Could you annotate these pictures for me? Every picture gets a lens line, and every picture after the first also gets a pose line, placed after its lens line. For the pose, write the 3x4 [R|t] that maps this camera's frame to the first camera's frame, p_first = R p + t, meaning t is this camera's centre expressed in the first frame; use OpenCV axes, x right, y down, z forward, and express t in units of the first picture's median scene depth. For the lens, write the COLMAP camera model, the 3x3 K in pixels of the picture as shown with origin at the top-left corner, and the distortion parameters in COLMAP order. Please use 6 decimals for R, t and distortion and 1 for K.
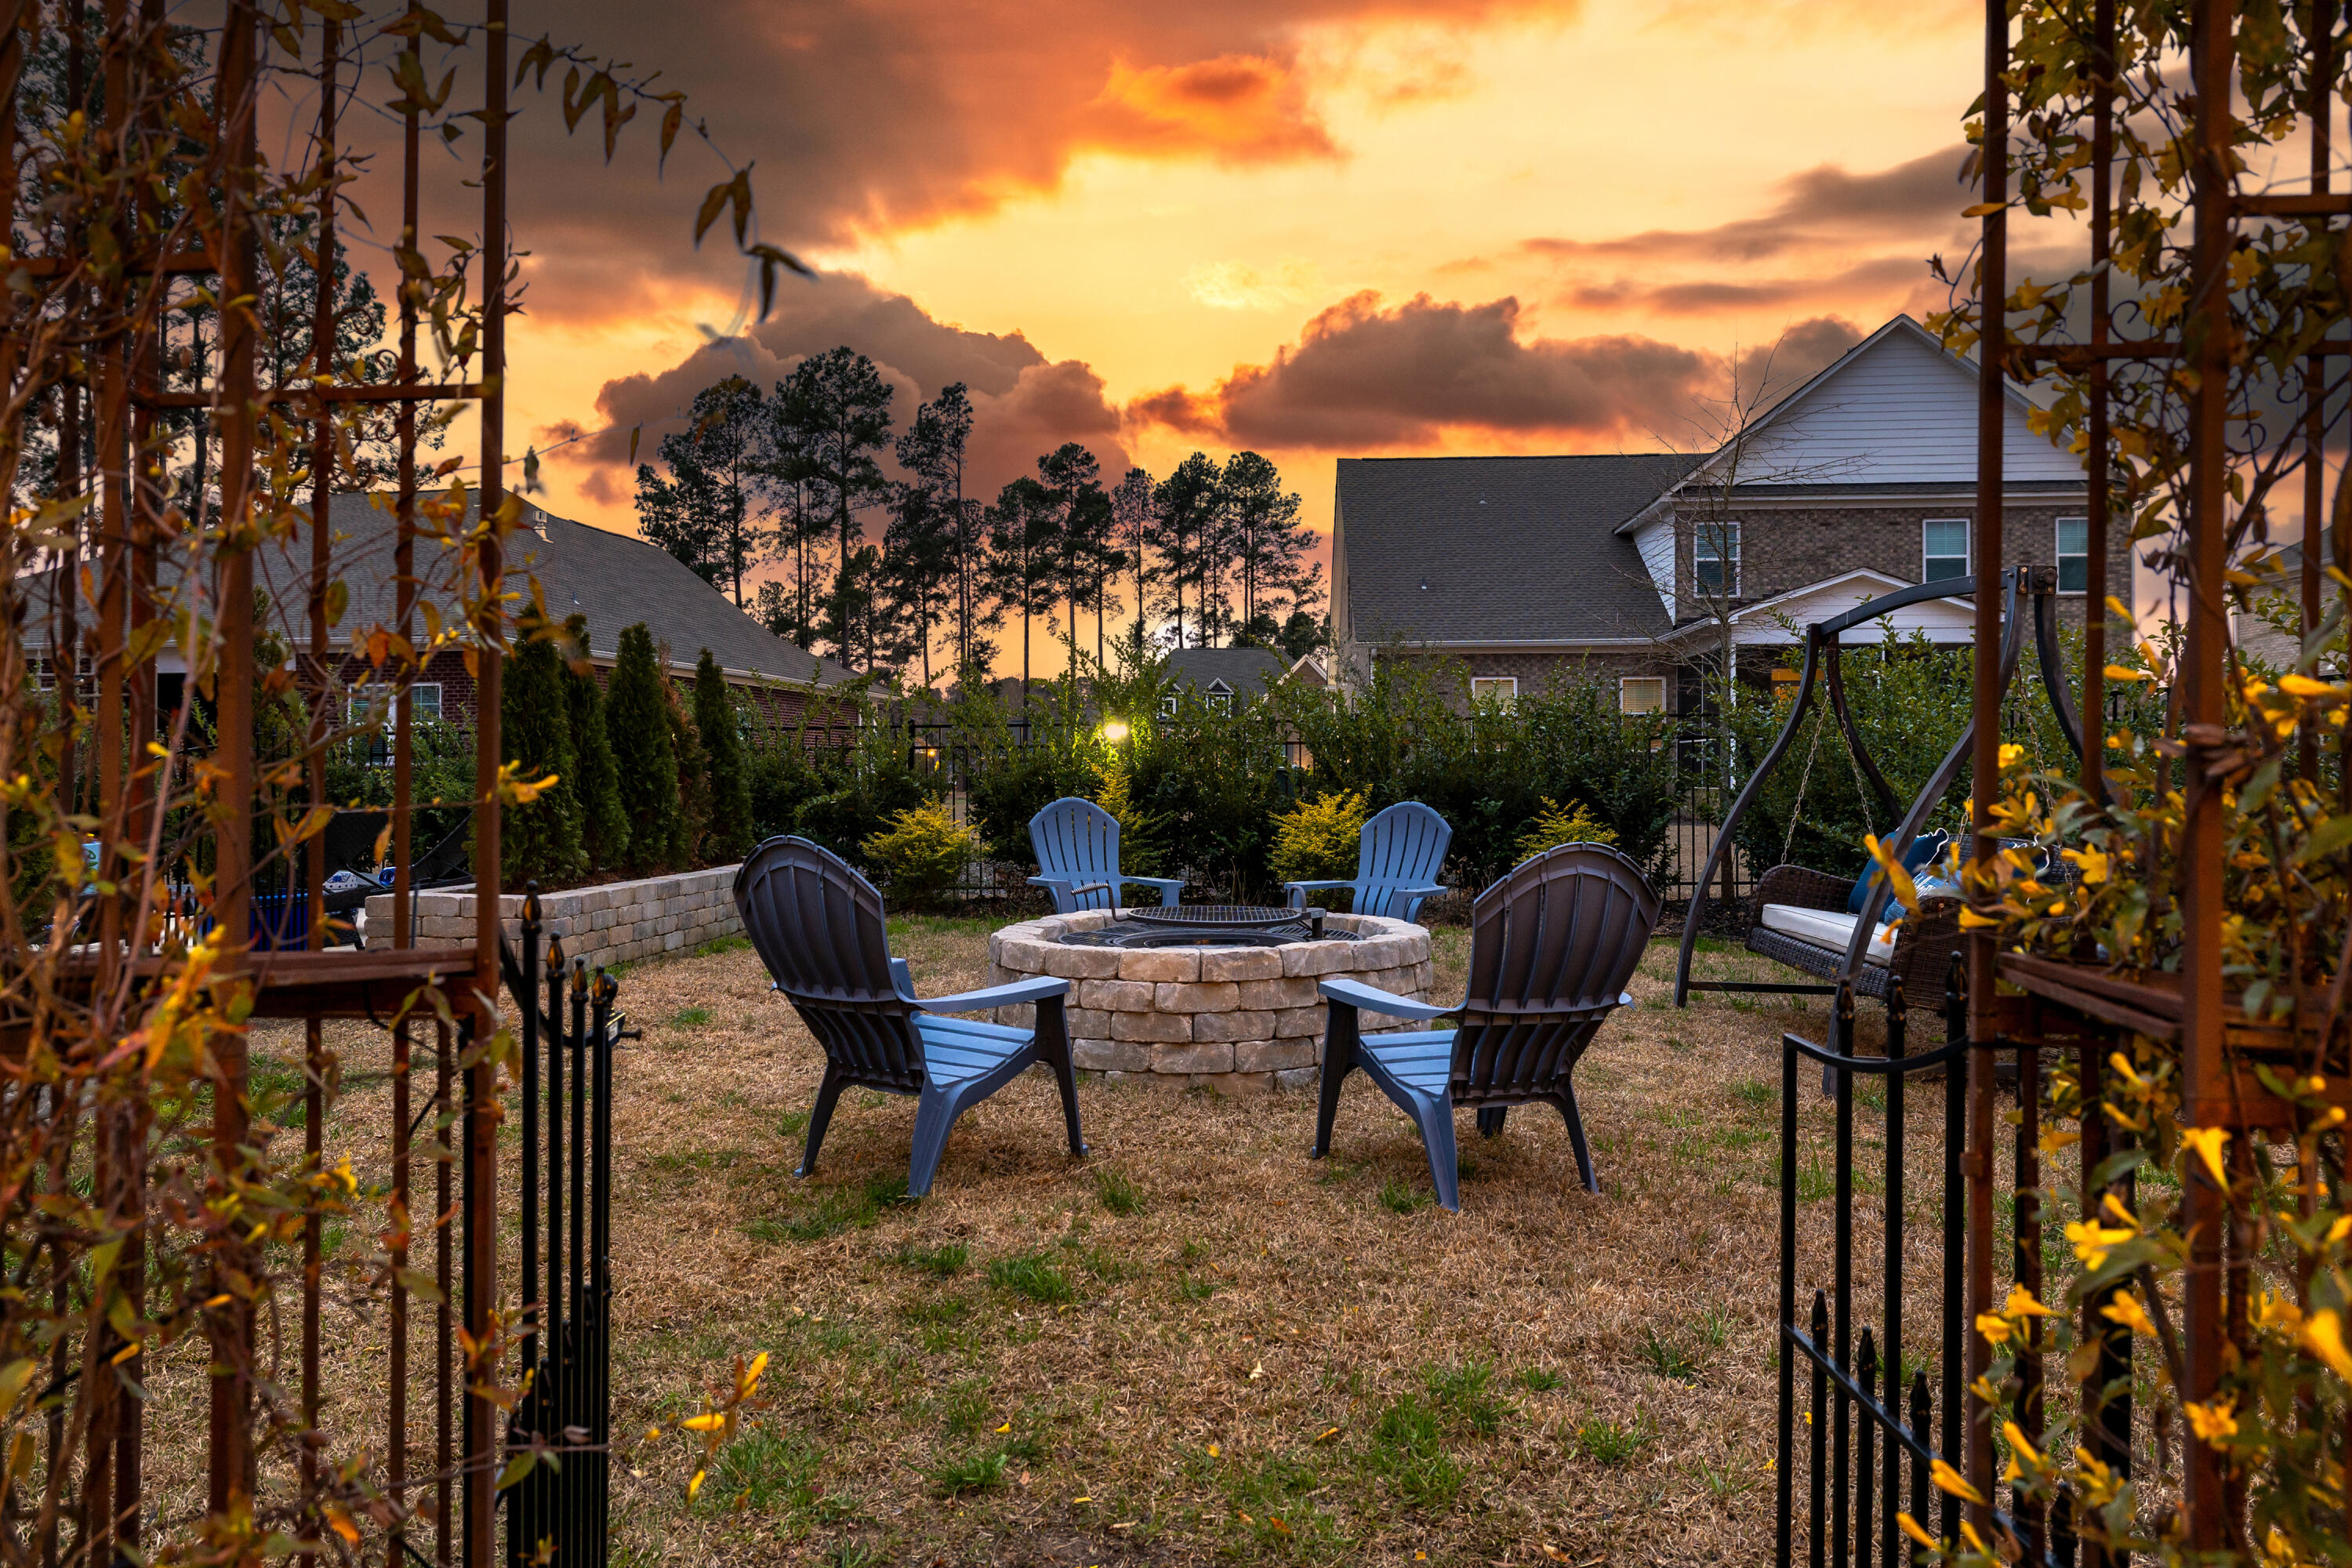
lens RADIAL K [[1423.1, 0, 1176.0], [0, 1423.1, 784.0], [0, 0, 1]] dist [0.004414, -0.002093]
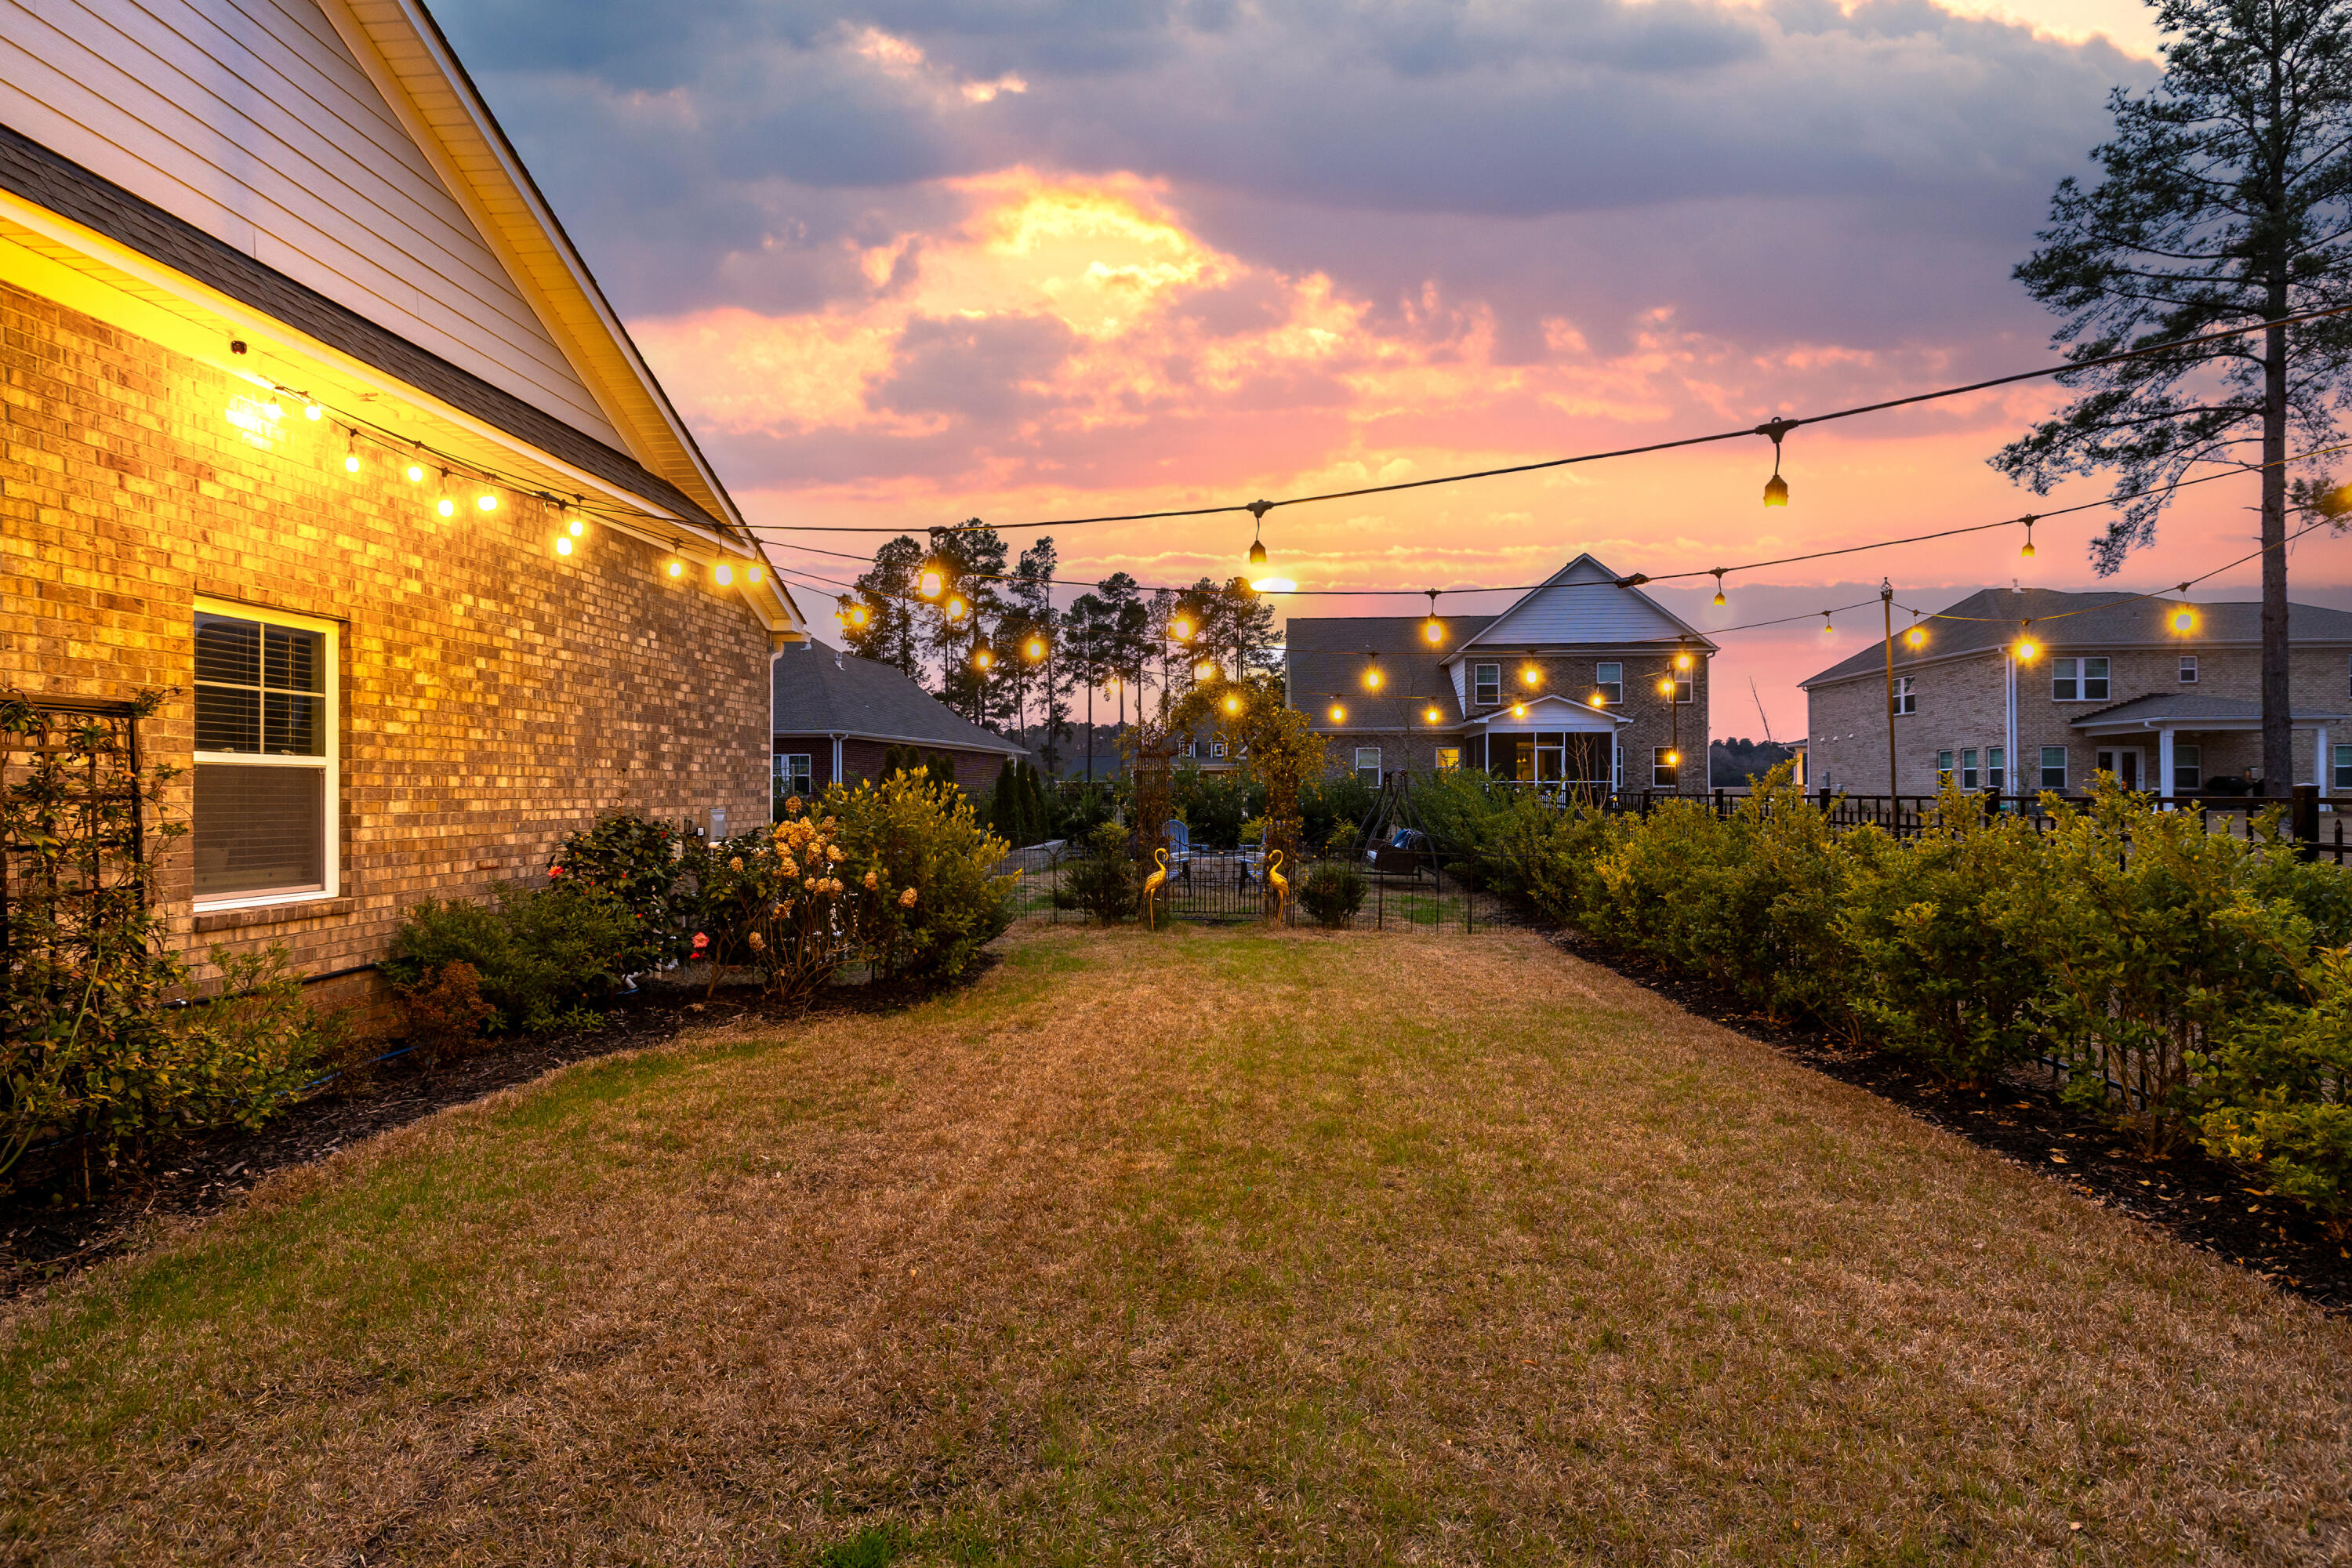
lens RADIAL K [[1145.3, 0, 1176.0], [0, 1145.3, 784.0], [0, 0, 1]] dist [0.000204, 0.000016]
pose [[0.999961, -0.003302, -0.008213, -0.005822], [0.003227, 0.999953, -0.009135, -0.005841], [0.008243, 0.009109, 0.999925, -0.196841]]
